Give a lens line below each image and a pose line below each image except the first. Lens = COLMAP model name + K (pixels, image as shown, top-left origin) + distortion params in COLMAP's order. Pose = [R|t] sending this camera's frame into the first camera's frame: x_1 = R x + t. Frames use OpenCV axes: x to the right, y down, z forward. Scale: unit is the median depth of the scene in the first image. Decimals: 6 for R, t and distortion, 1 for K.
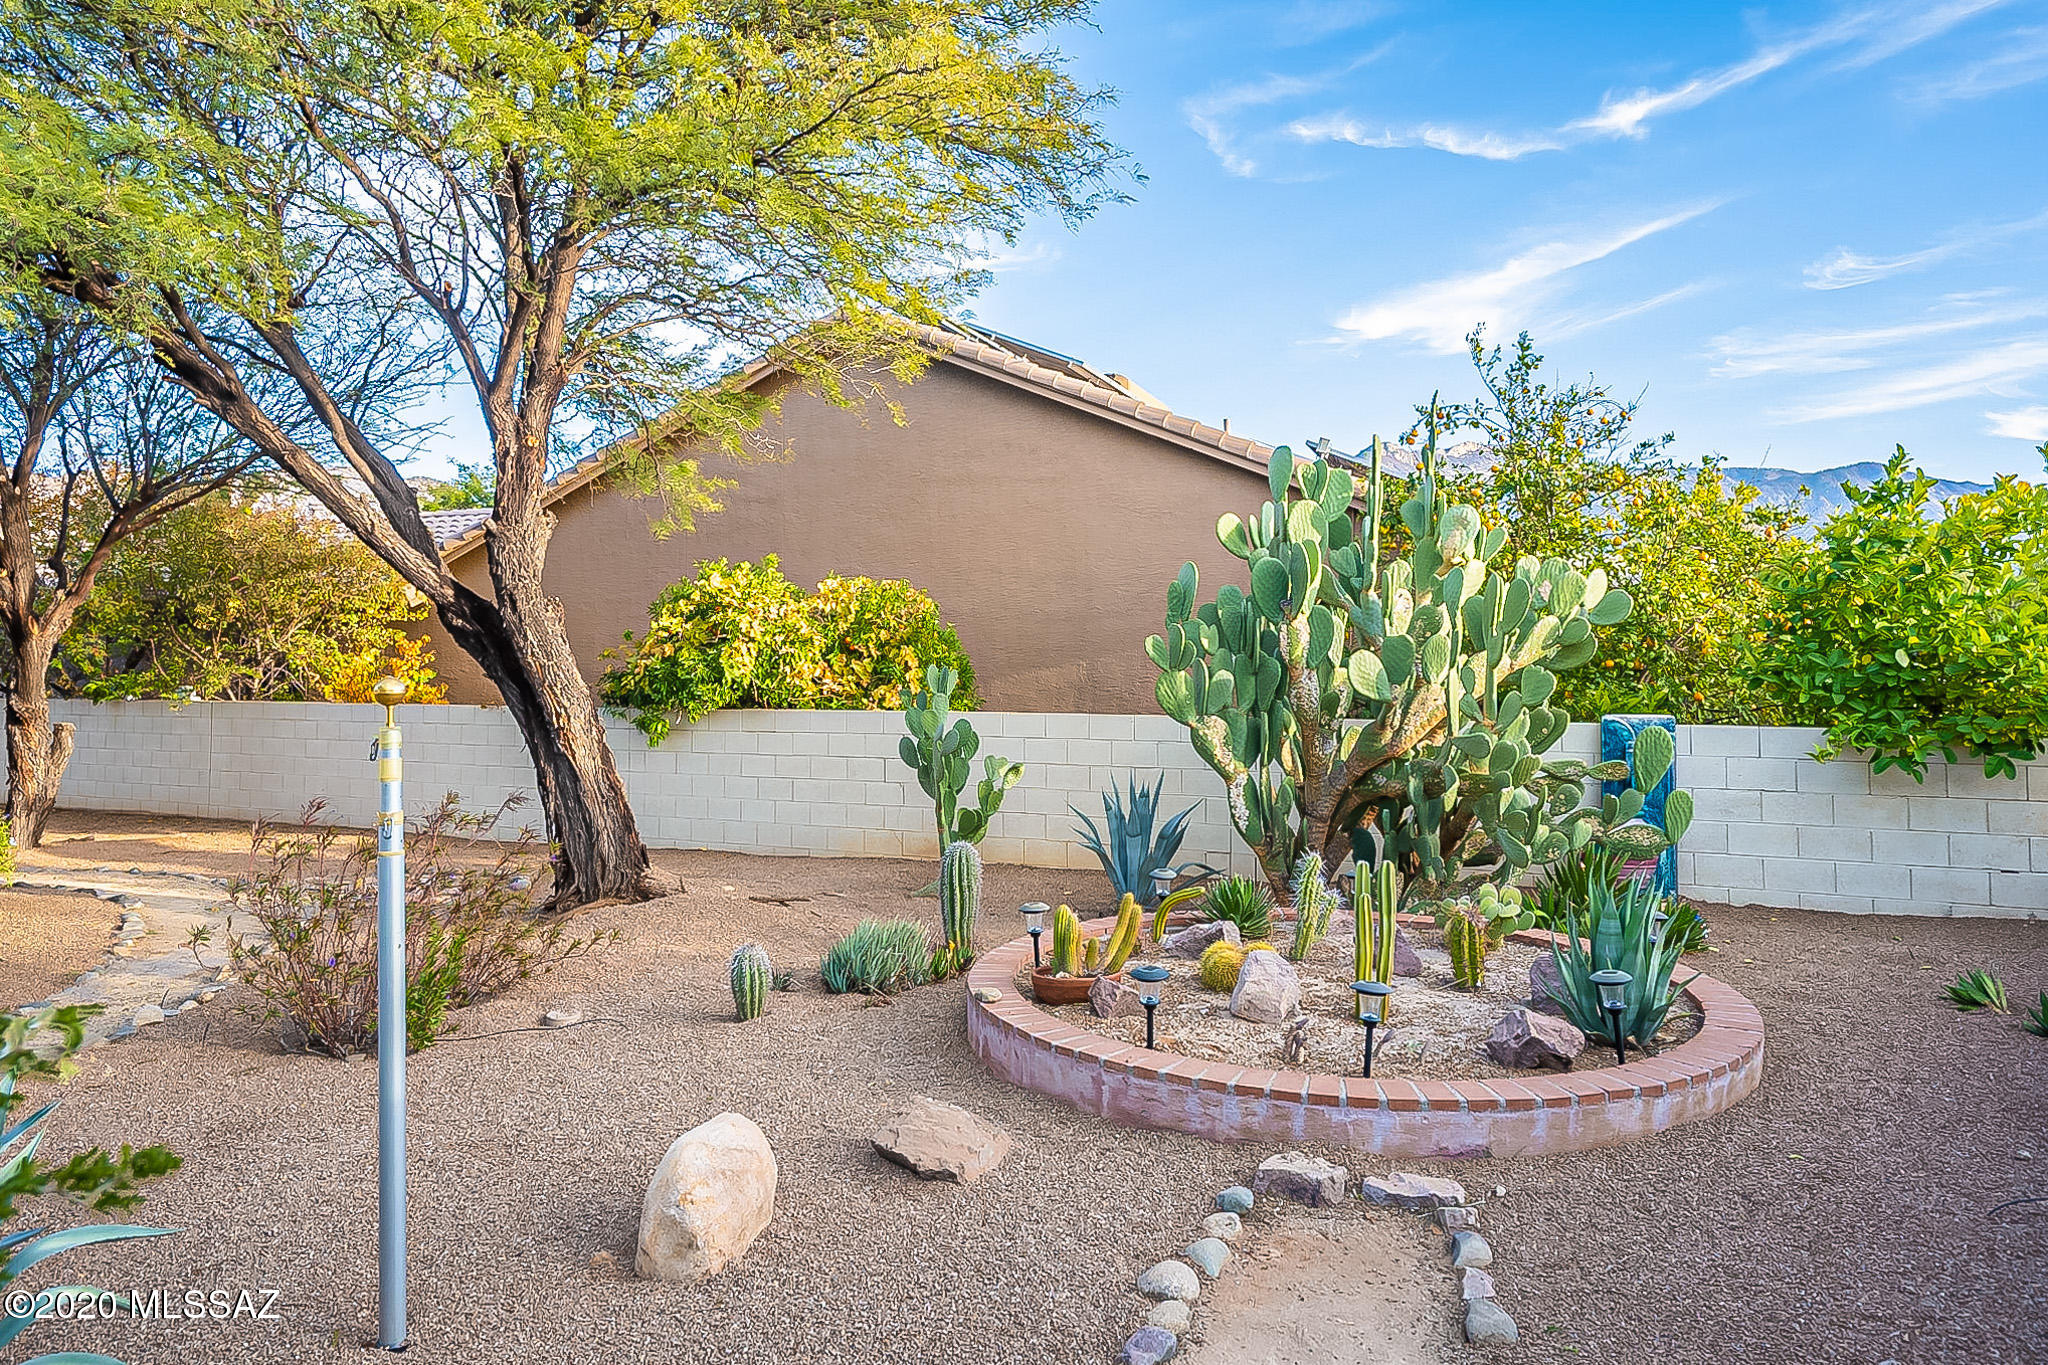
lens RADIAL K [[1401.9, 0, 1024.0], [0, 1401.9, 682.5], [0, 0, 1]] dist [-0.001454, -0.000192]
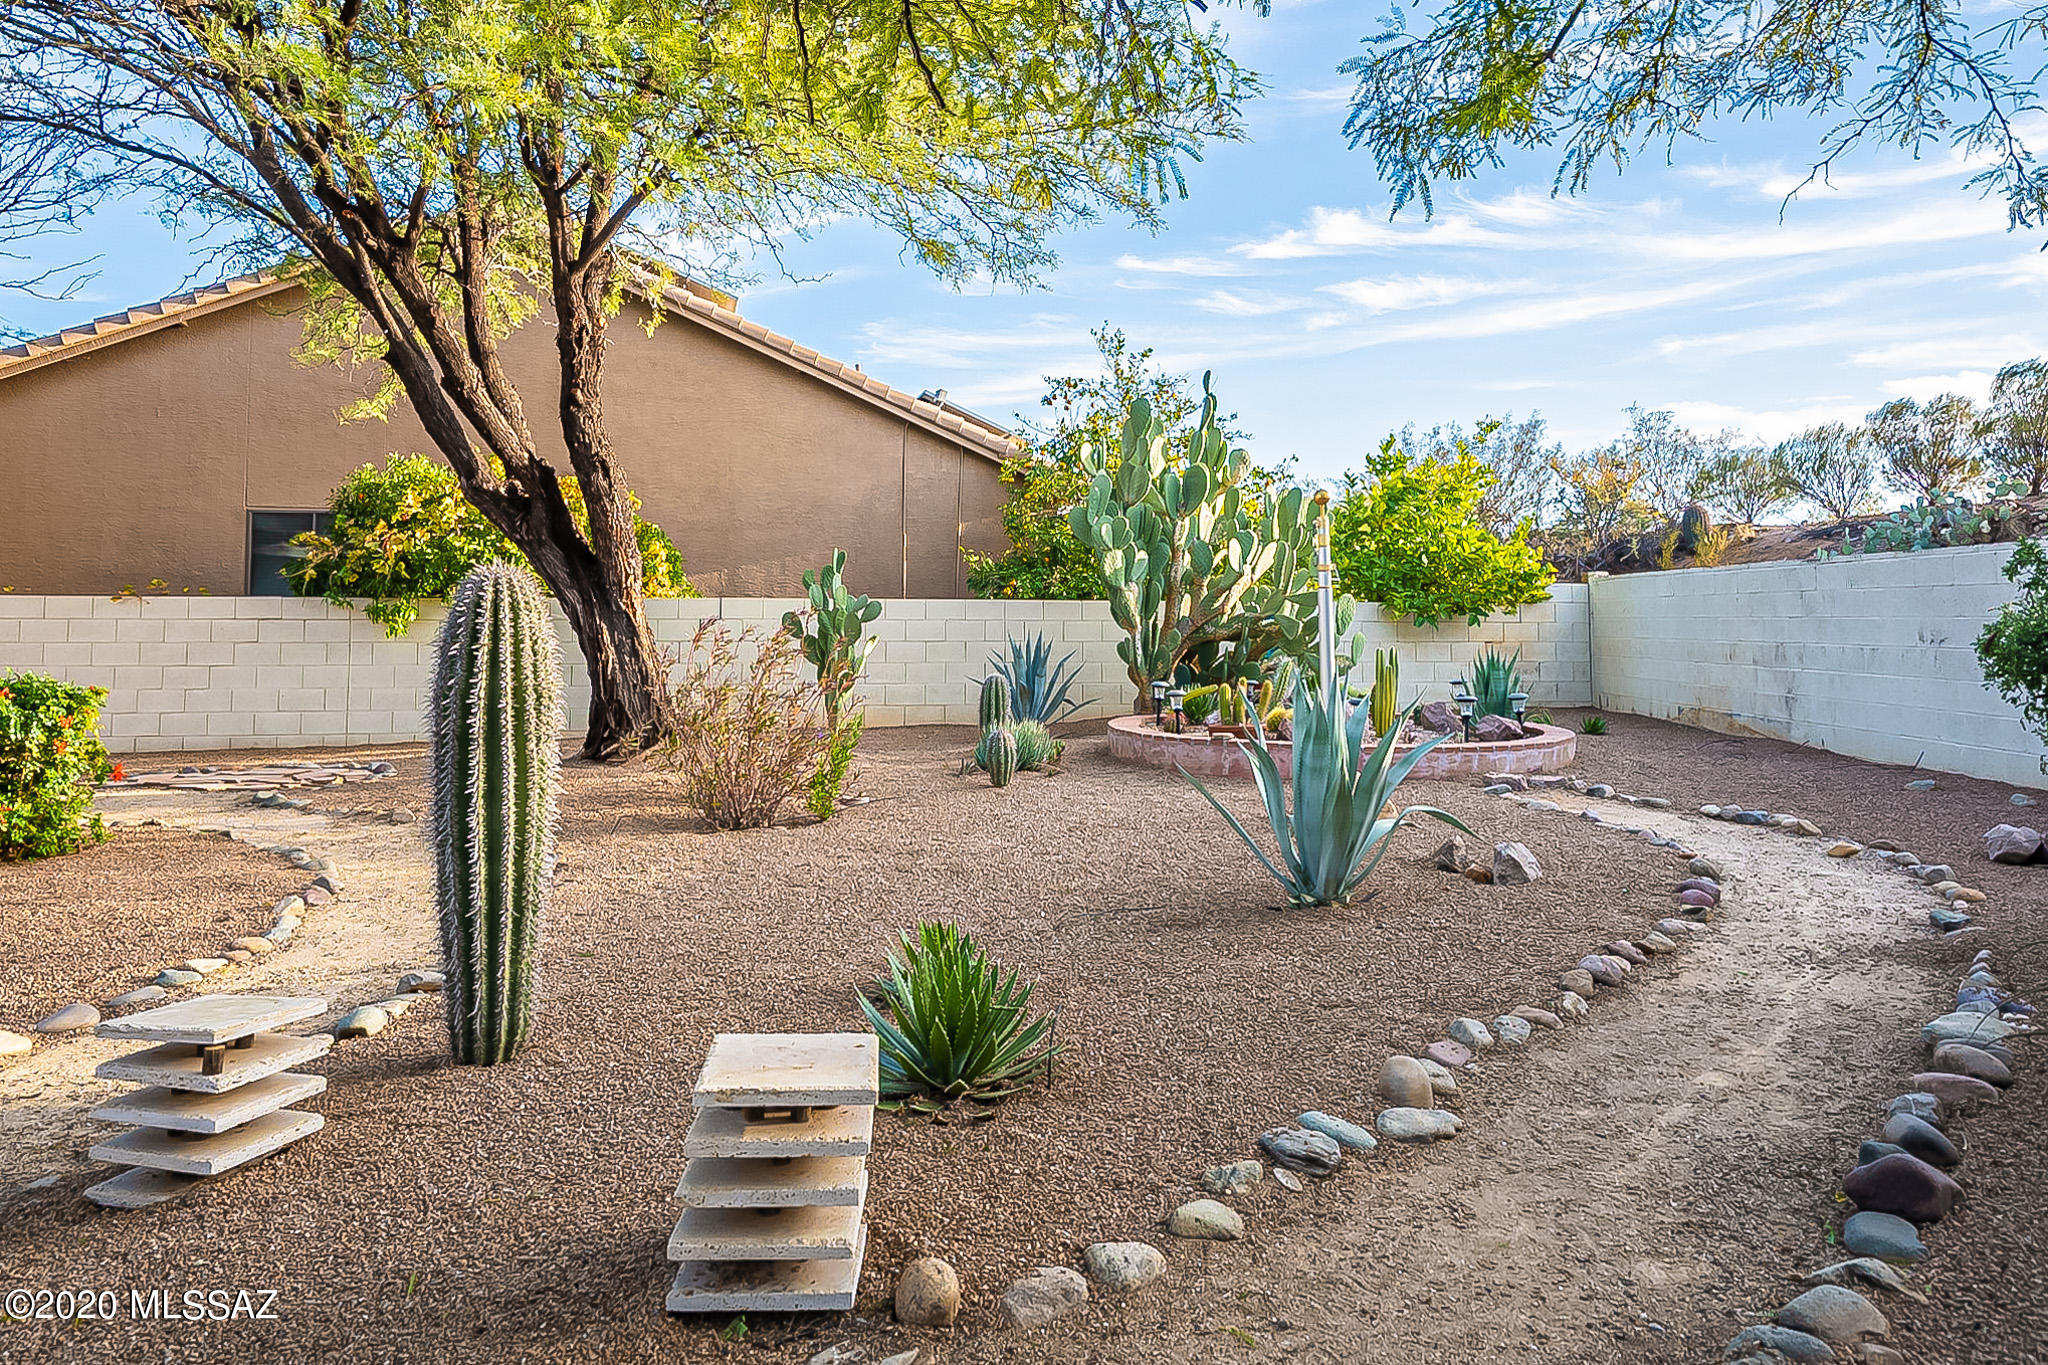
lens RADIAL K [[1401.9, 0, 1024.0], [0, 1401.9, 682.5], [0, 0, 1]] dist [-0.001454, -0.000192]
pose [[0.809015, -0.019300, 0.587471, -0.737107], [-0.001132, 0.999408, 0.034391, 0.070105], [-0.587787, -0.028488, 0.808514, -0.099177]]
